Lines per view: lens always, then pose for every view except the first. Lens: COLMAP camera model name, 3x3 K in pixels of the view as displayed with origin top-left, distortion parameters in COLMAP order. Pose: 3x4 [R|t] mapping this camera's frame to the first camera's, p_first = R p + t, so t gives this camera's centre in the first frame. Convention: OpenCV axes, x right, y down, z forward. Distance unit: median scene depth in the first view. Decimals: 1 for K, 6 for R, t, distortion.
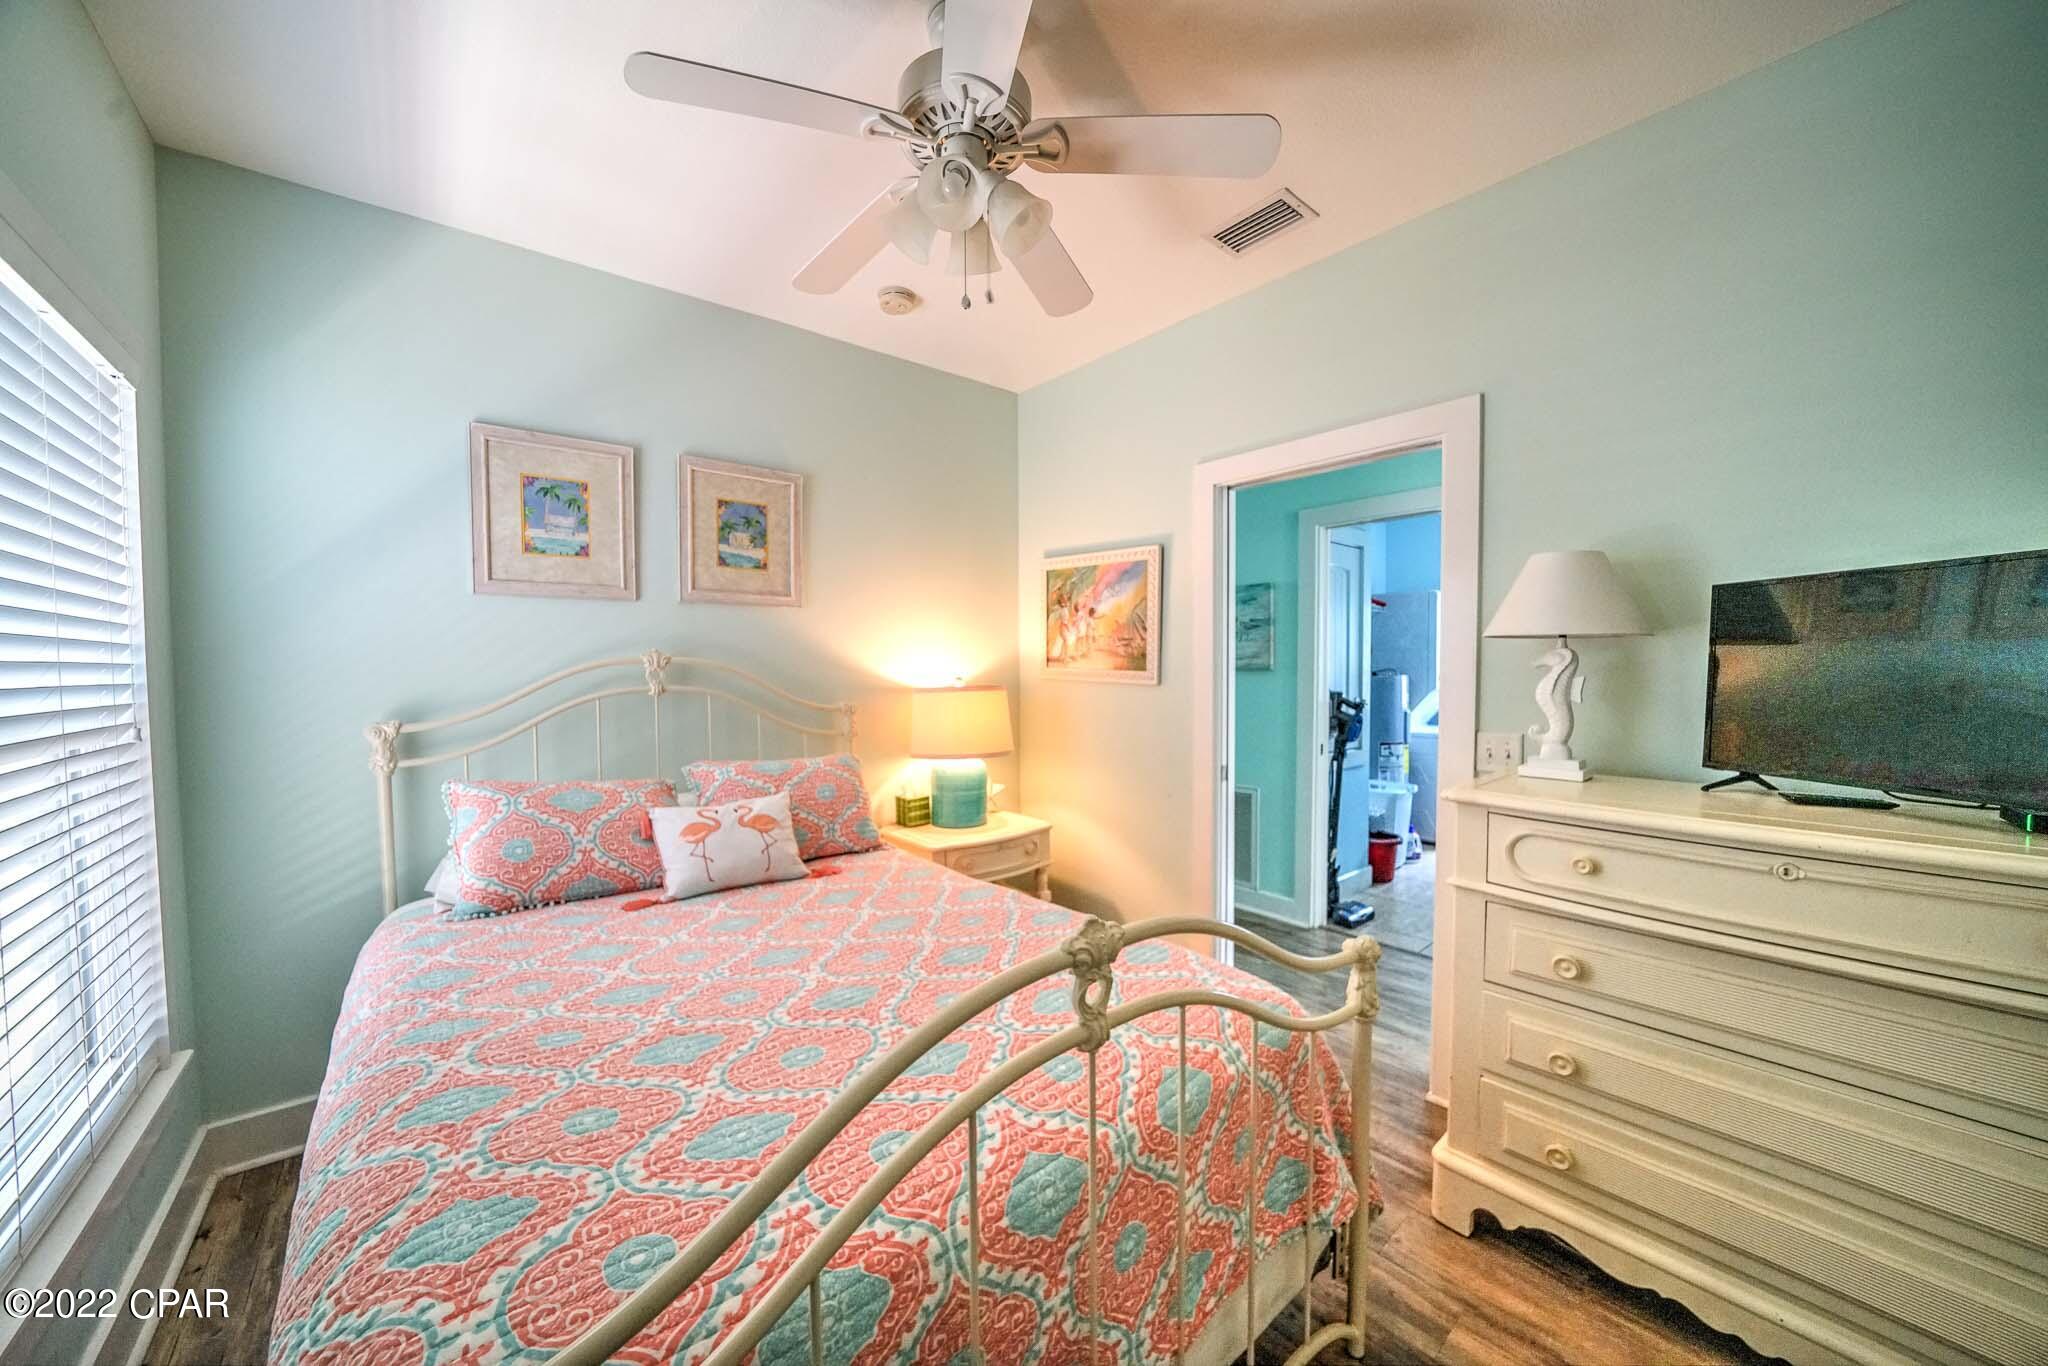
lens RADIAL K [[715.4, 0, 1007.5], [0, 715.4, 686.6], [0, 0, 1]] dist [-0.022974, 0.002371]
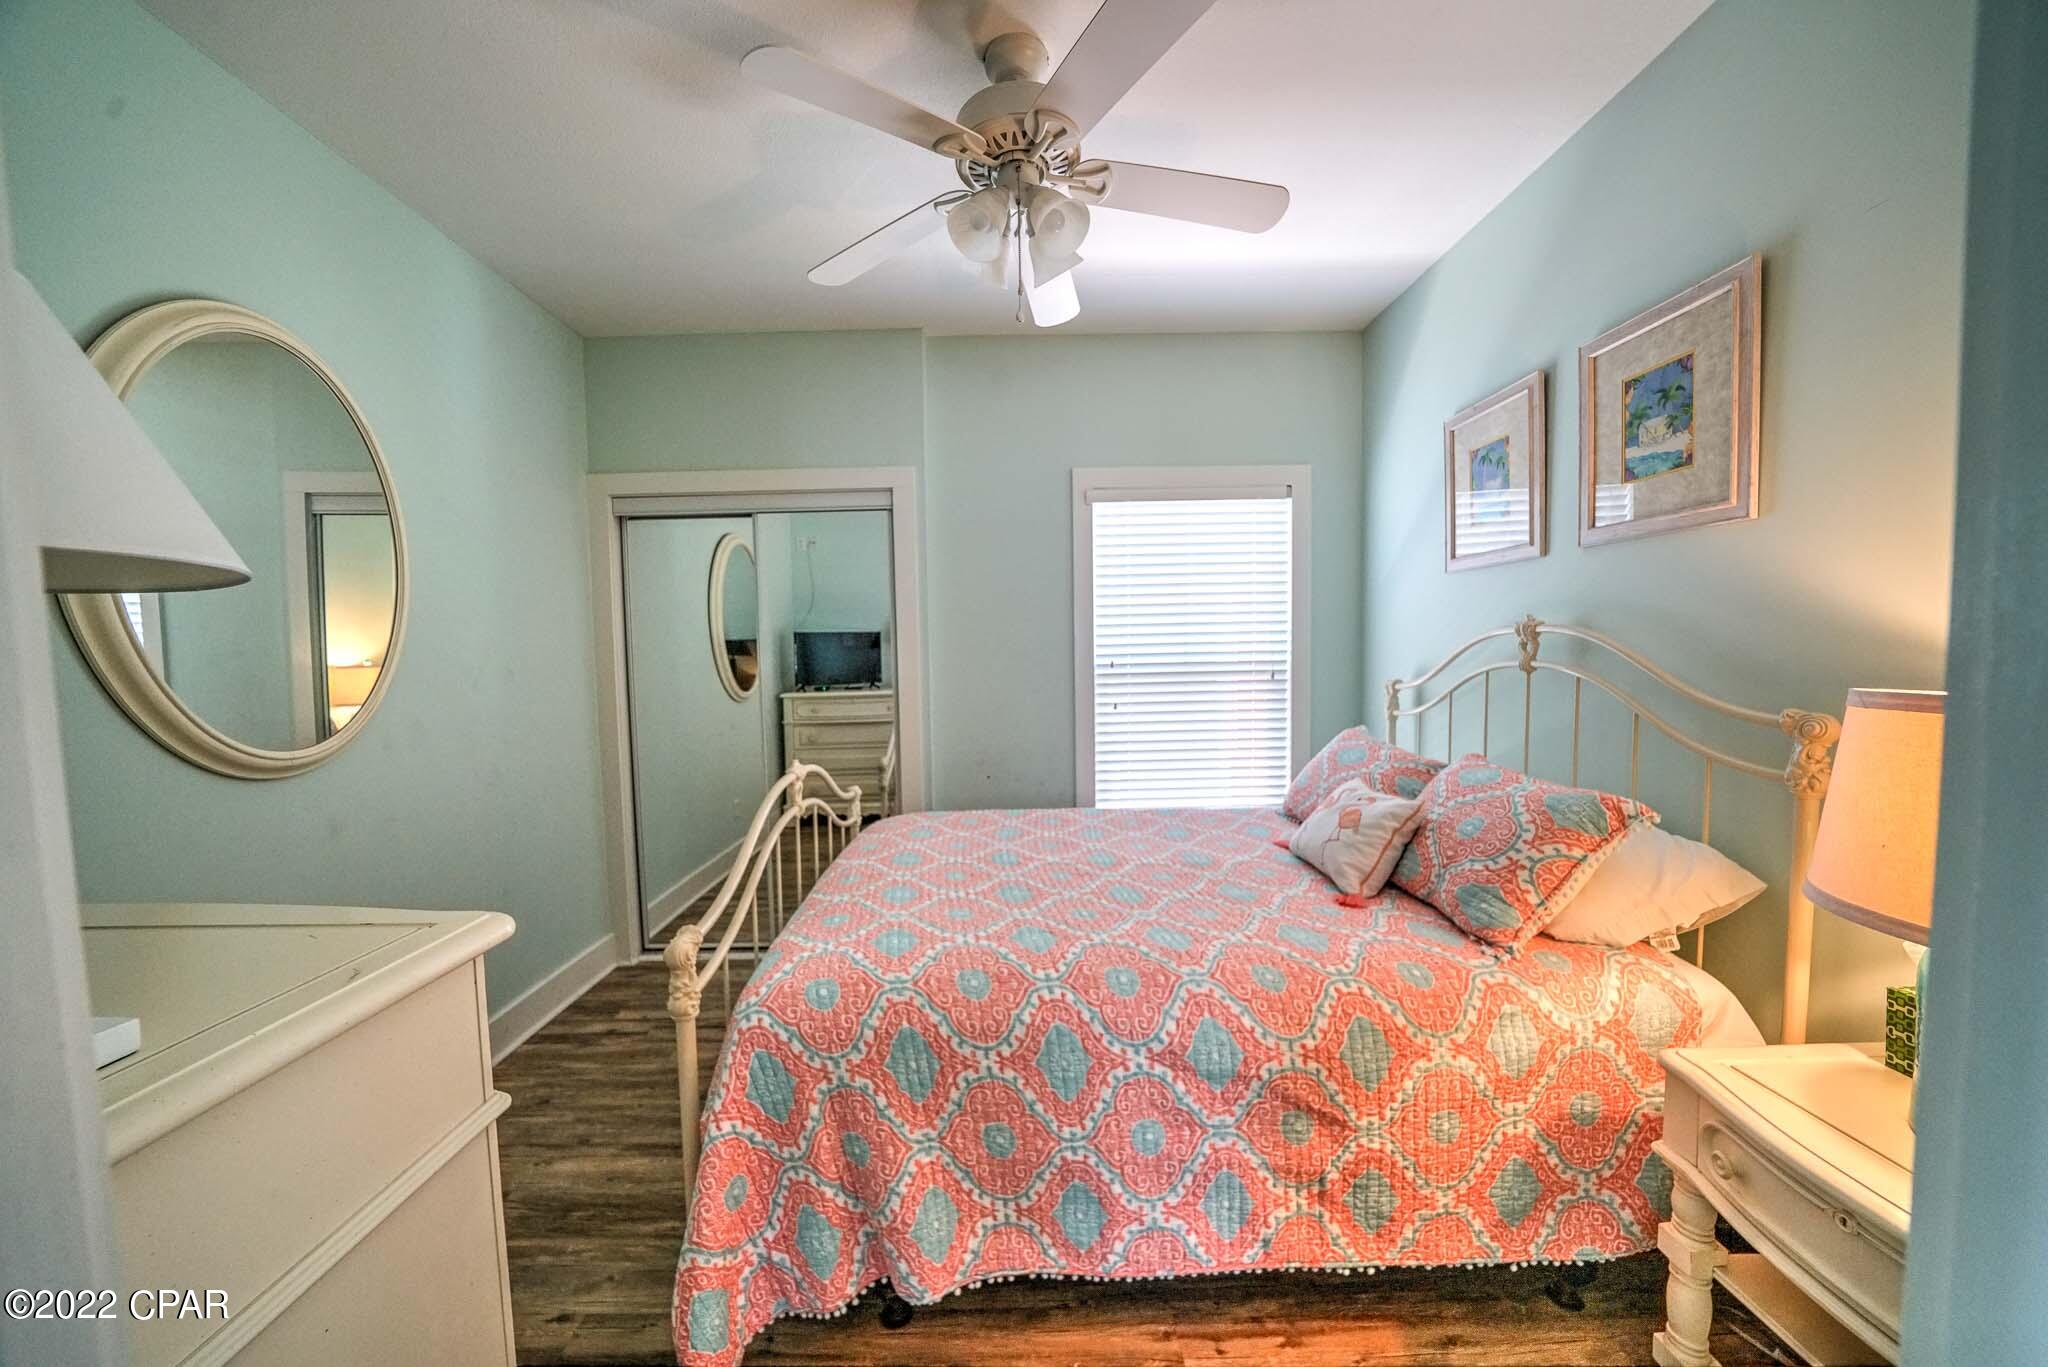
lens RADIAL K [[715.4, 0, 1007.3], [0, 715.4, 687.9], [0, 0, 1]] dist [-0.022974, 0.002371]
pose [[-0.631199, 0.059385, -0.773344, 0.534564], [0.003463, 0.997271, 0.073753, -0.032695], [0.775613, 0.043875, -0.629682, 1.092942]]
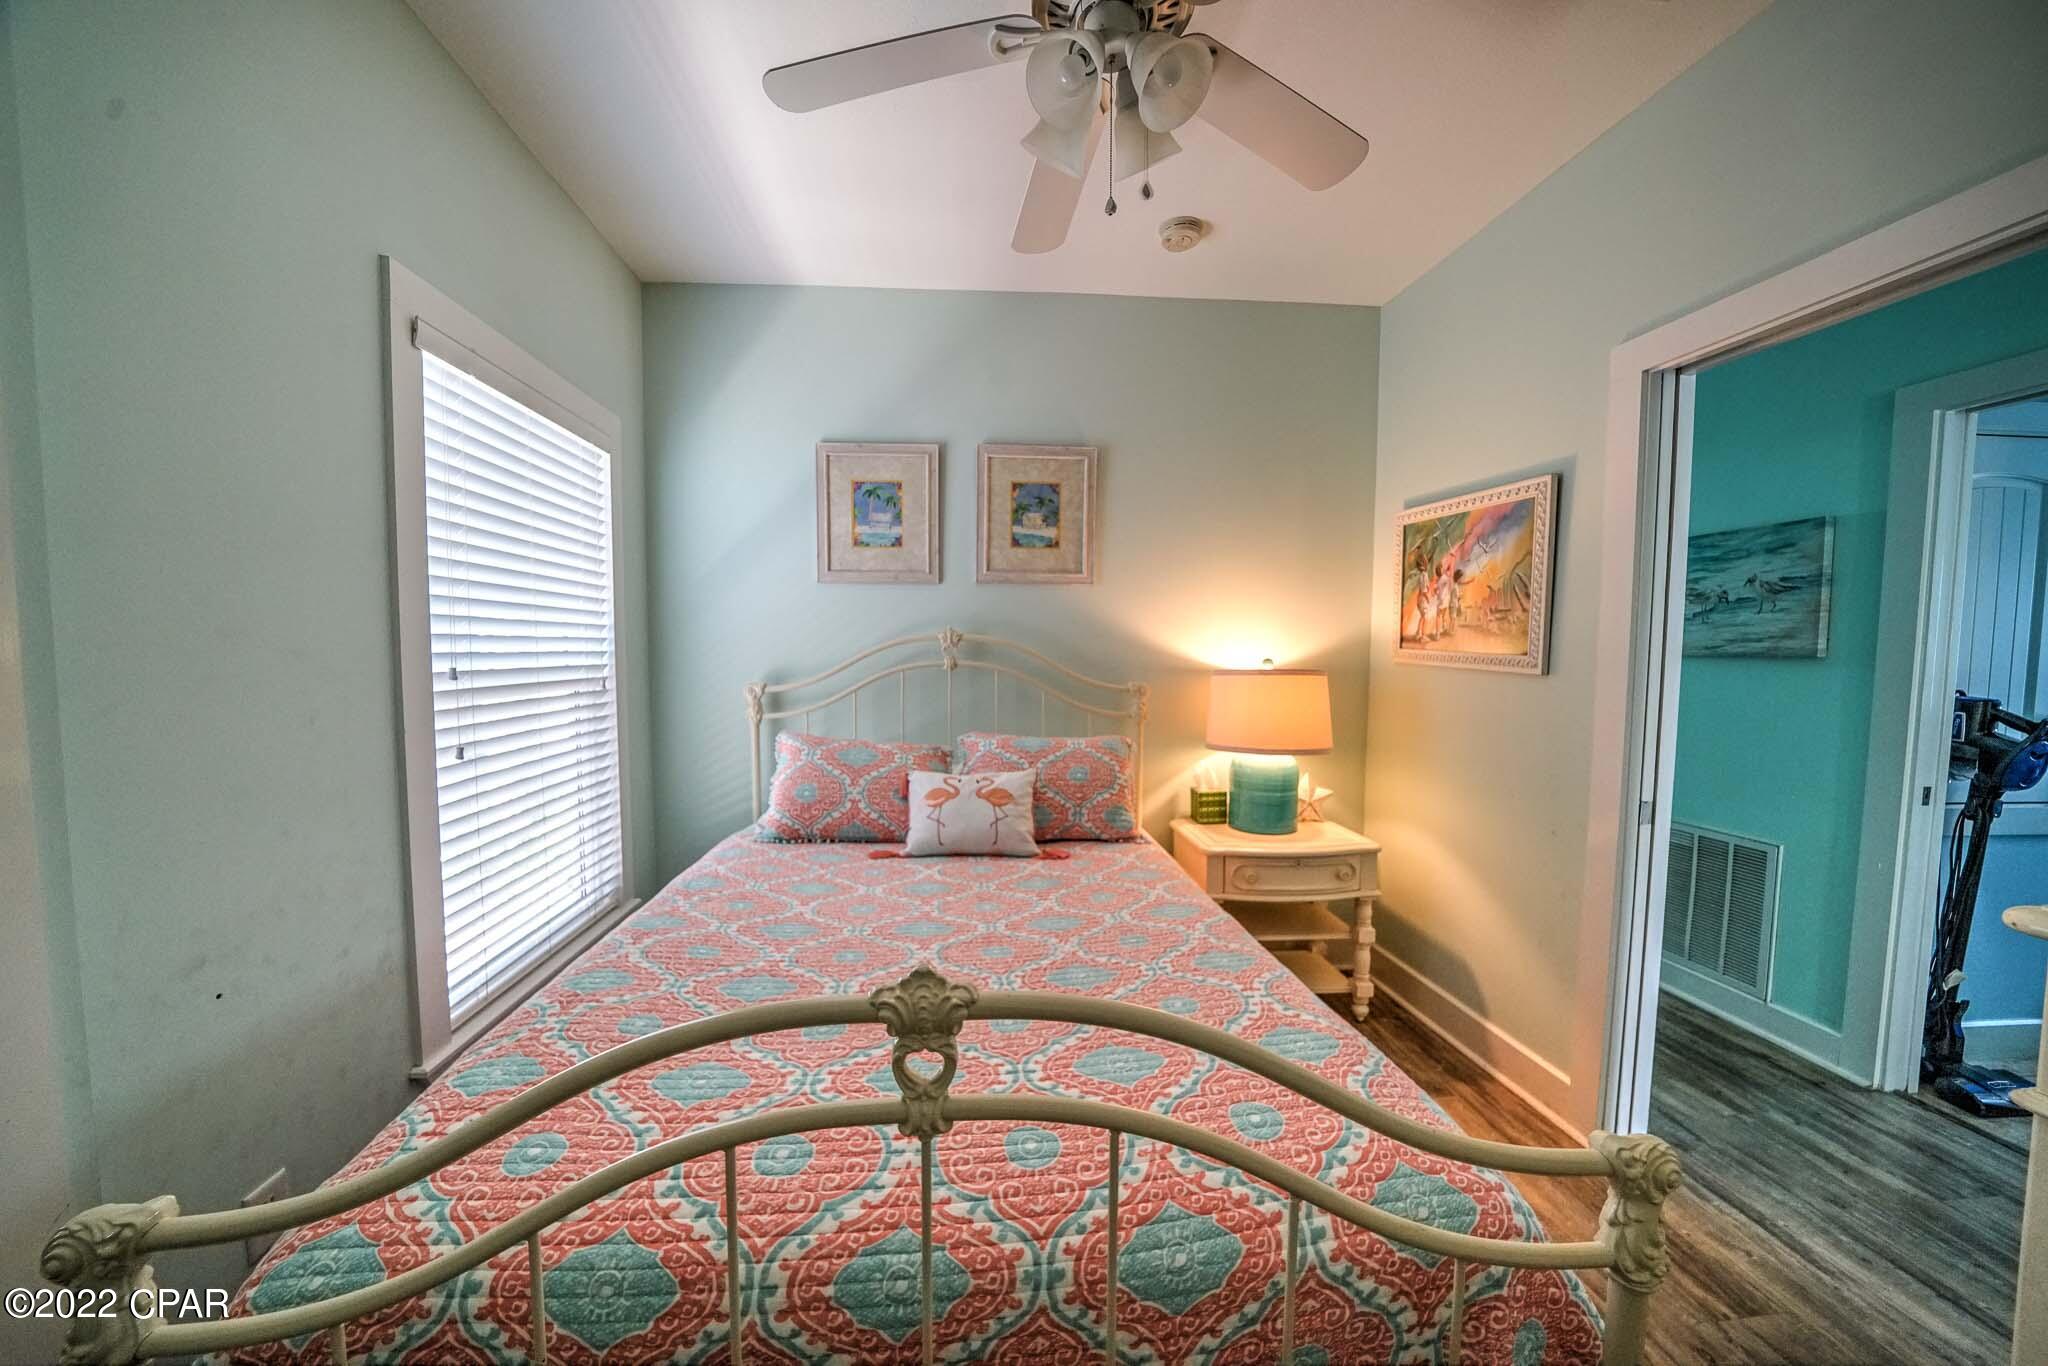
lens RADIAL K [[715.4, 0, 1005.7], [0, 715.4, 686.7], [0, 0, 1]] dist [-0.022974, 0.002371]
pose [[0.815765, 0.041549, -0.576889, 0.222549], [-0.026086, 0.999044, 0.035067, -0.002096], [0.577794, -0.013558, 0.816070, 0.155557]]
